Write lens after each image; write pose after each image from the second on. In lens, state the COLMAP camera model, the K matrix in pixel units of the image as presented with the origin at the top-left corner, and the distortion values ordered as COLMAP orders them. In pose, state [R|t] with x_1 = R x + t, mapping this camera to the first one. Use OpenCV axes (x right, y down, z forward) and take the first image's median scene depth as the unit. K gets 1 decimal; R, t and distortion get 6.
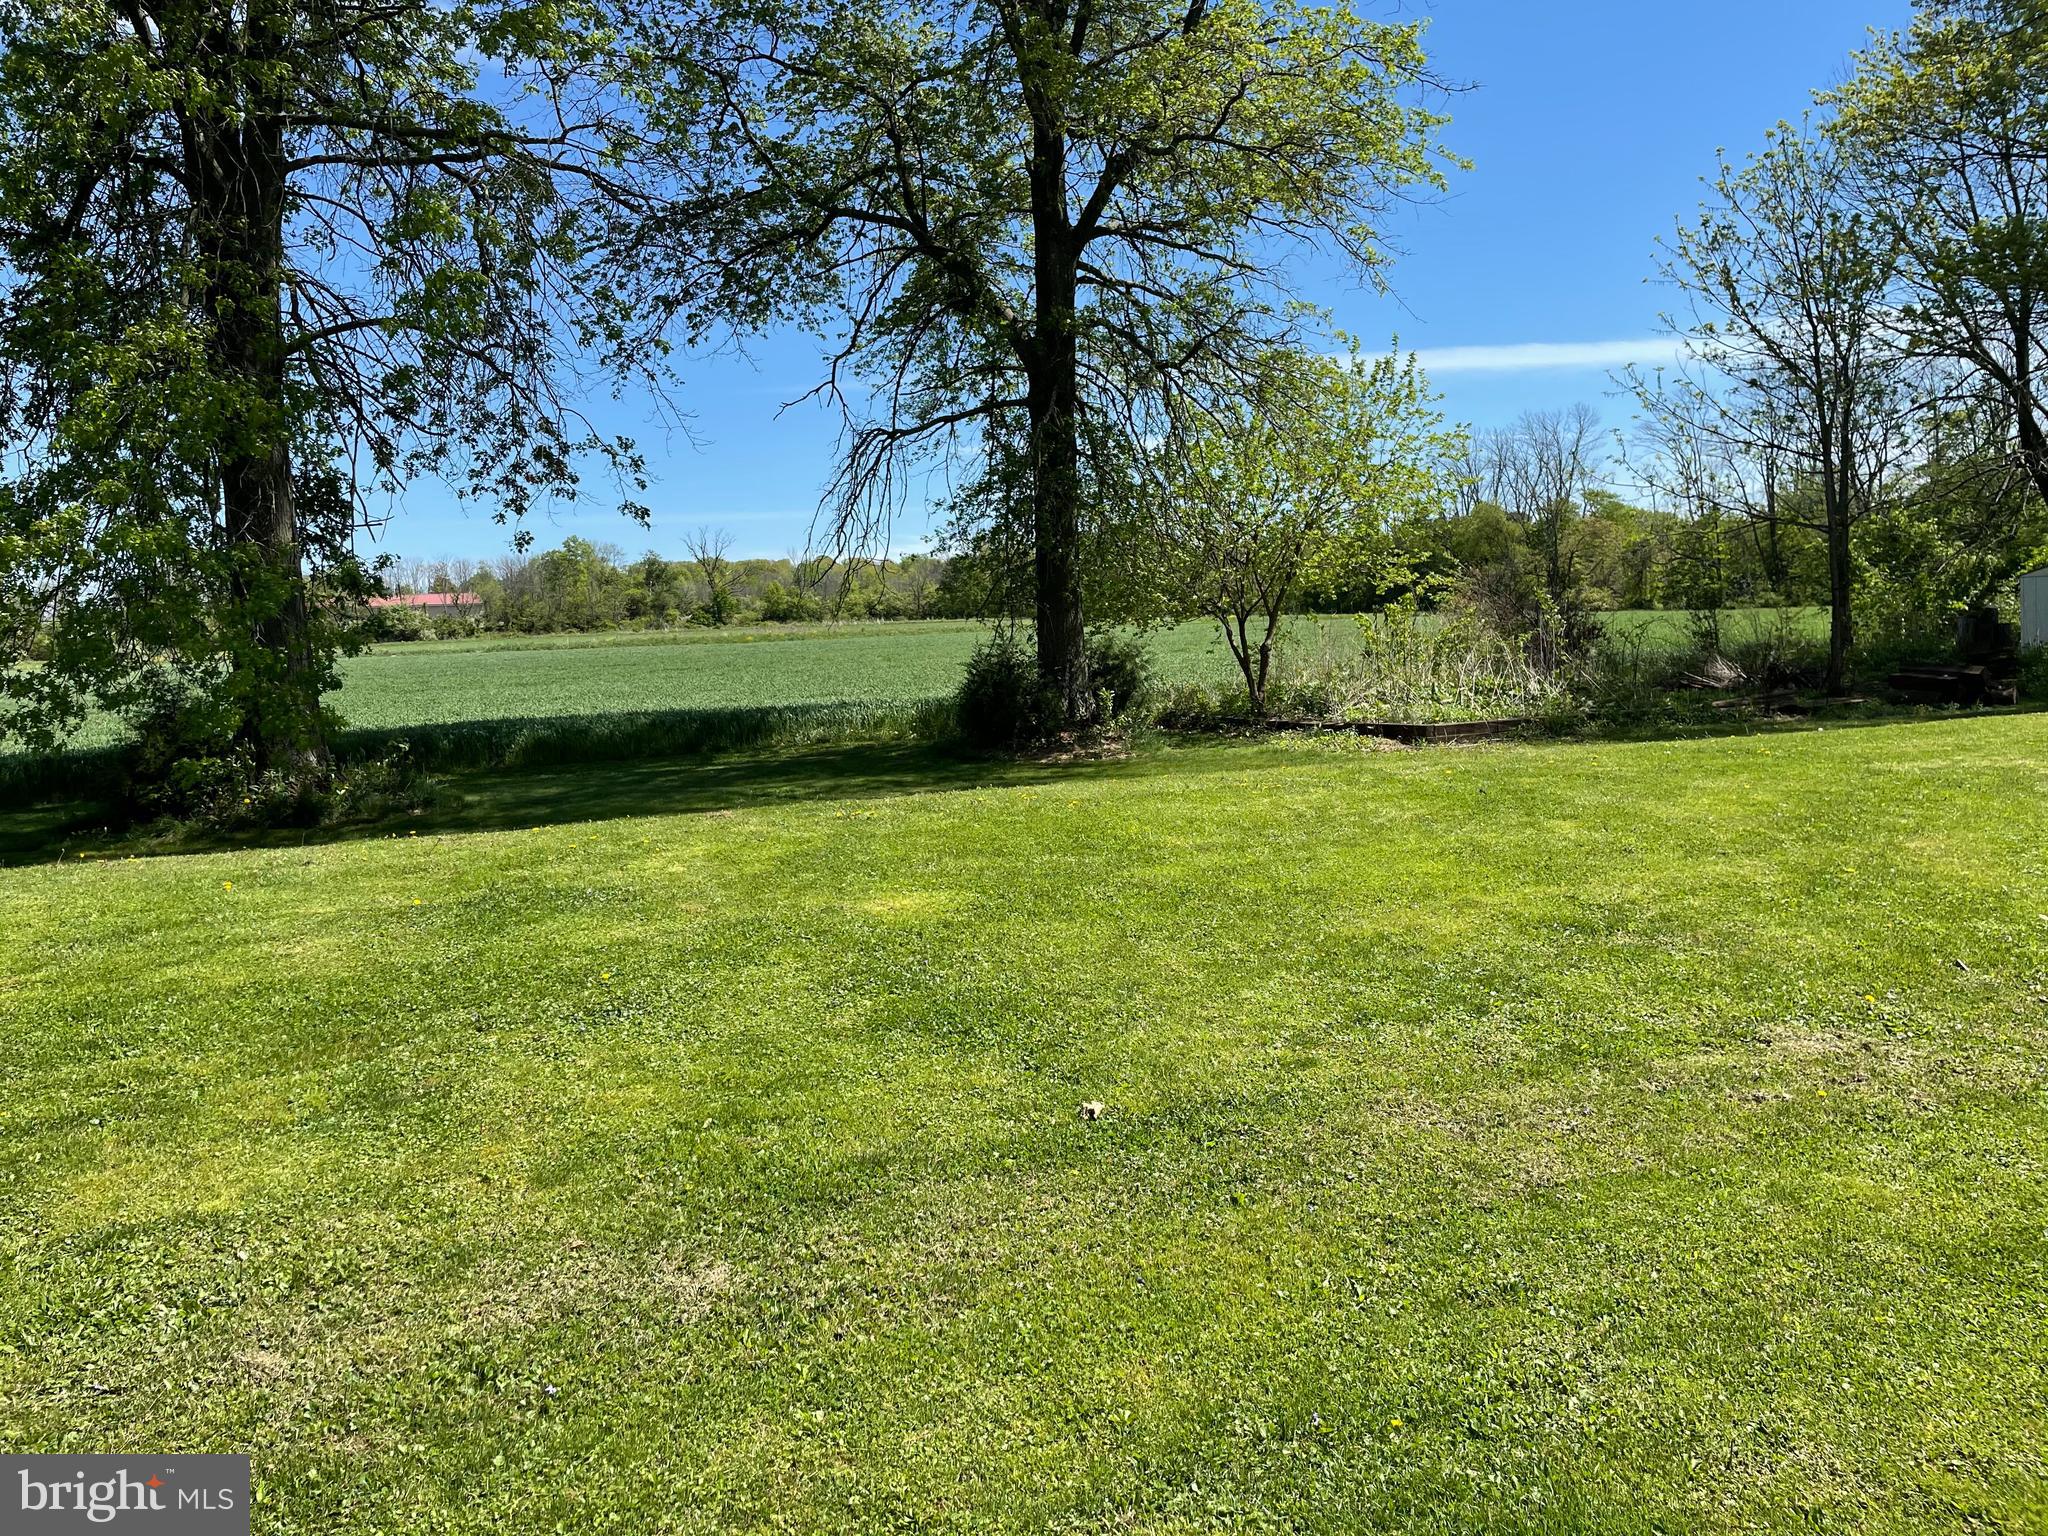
lens RADIAL K [[1555.5, 0, 1018.1], [0, 1555.5, 738.3], [0, 0, 1]] dist [0.106232, -0.136161]
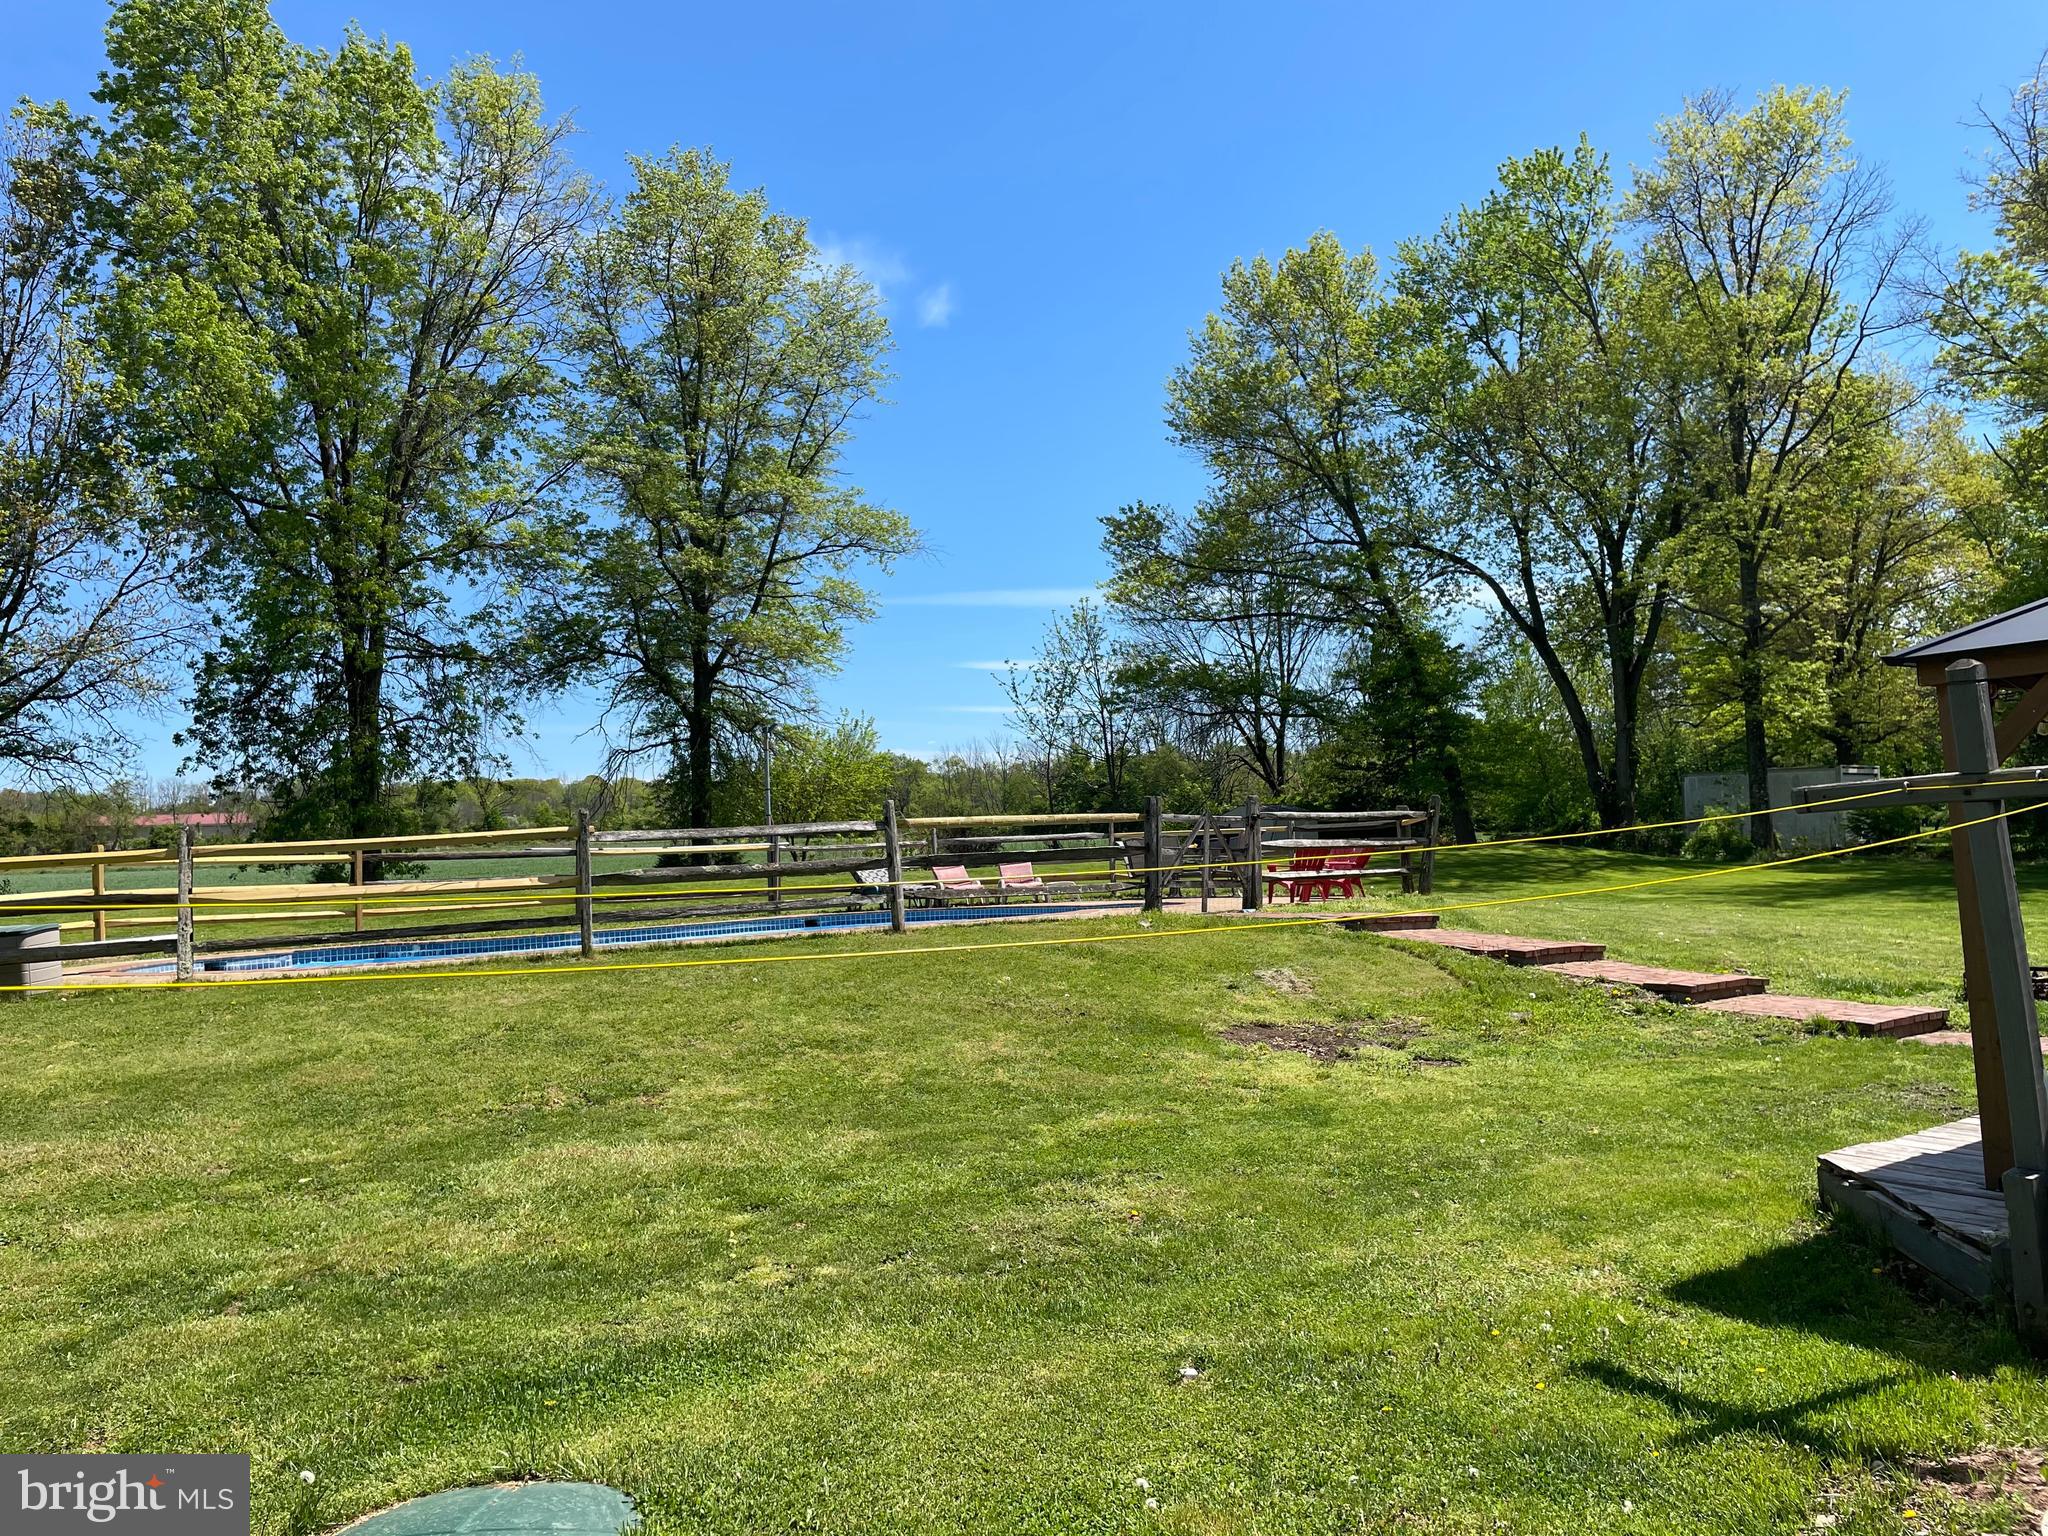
lens RADIAL K [[1555.5, 0, 1018.1], [0, 1555.5, 738.3], [0, 0, 1]] dist [0.106232, -0.136161]
pose [[0.989970, 0.013964, 0.140585, 0.152719], [0.005941, 0.990108, -0.140183, 0.097795], [-0.141152, 0.139612, 0.980094, -1.228508]]
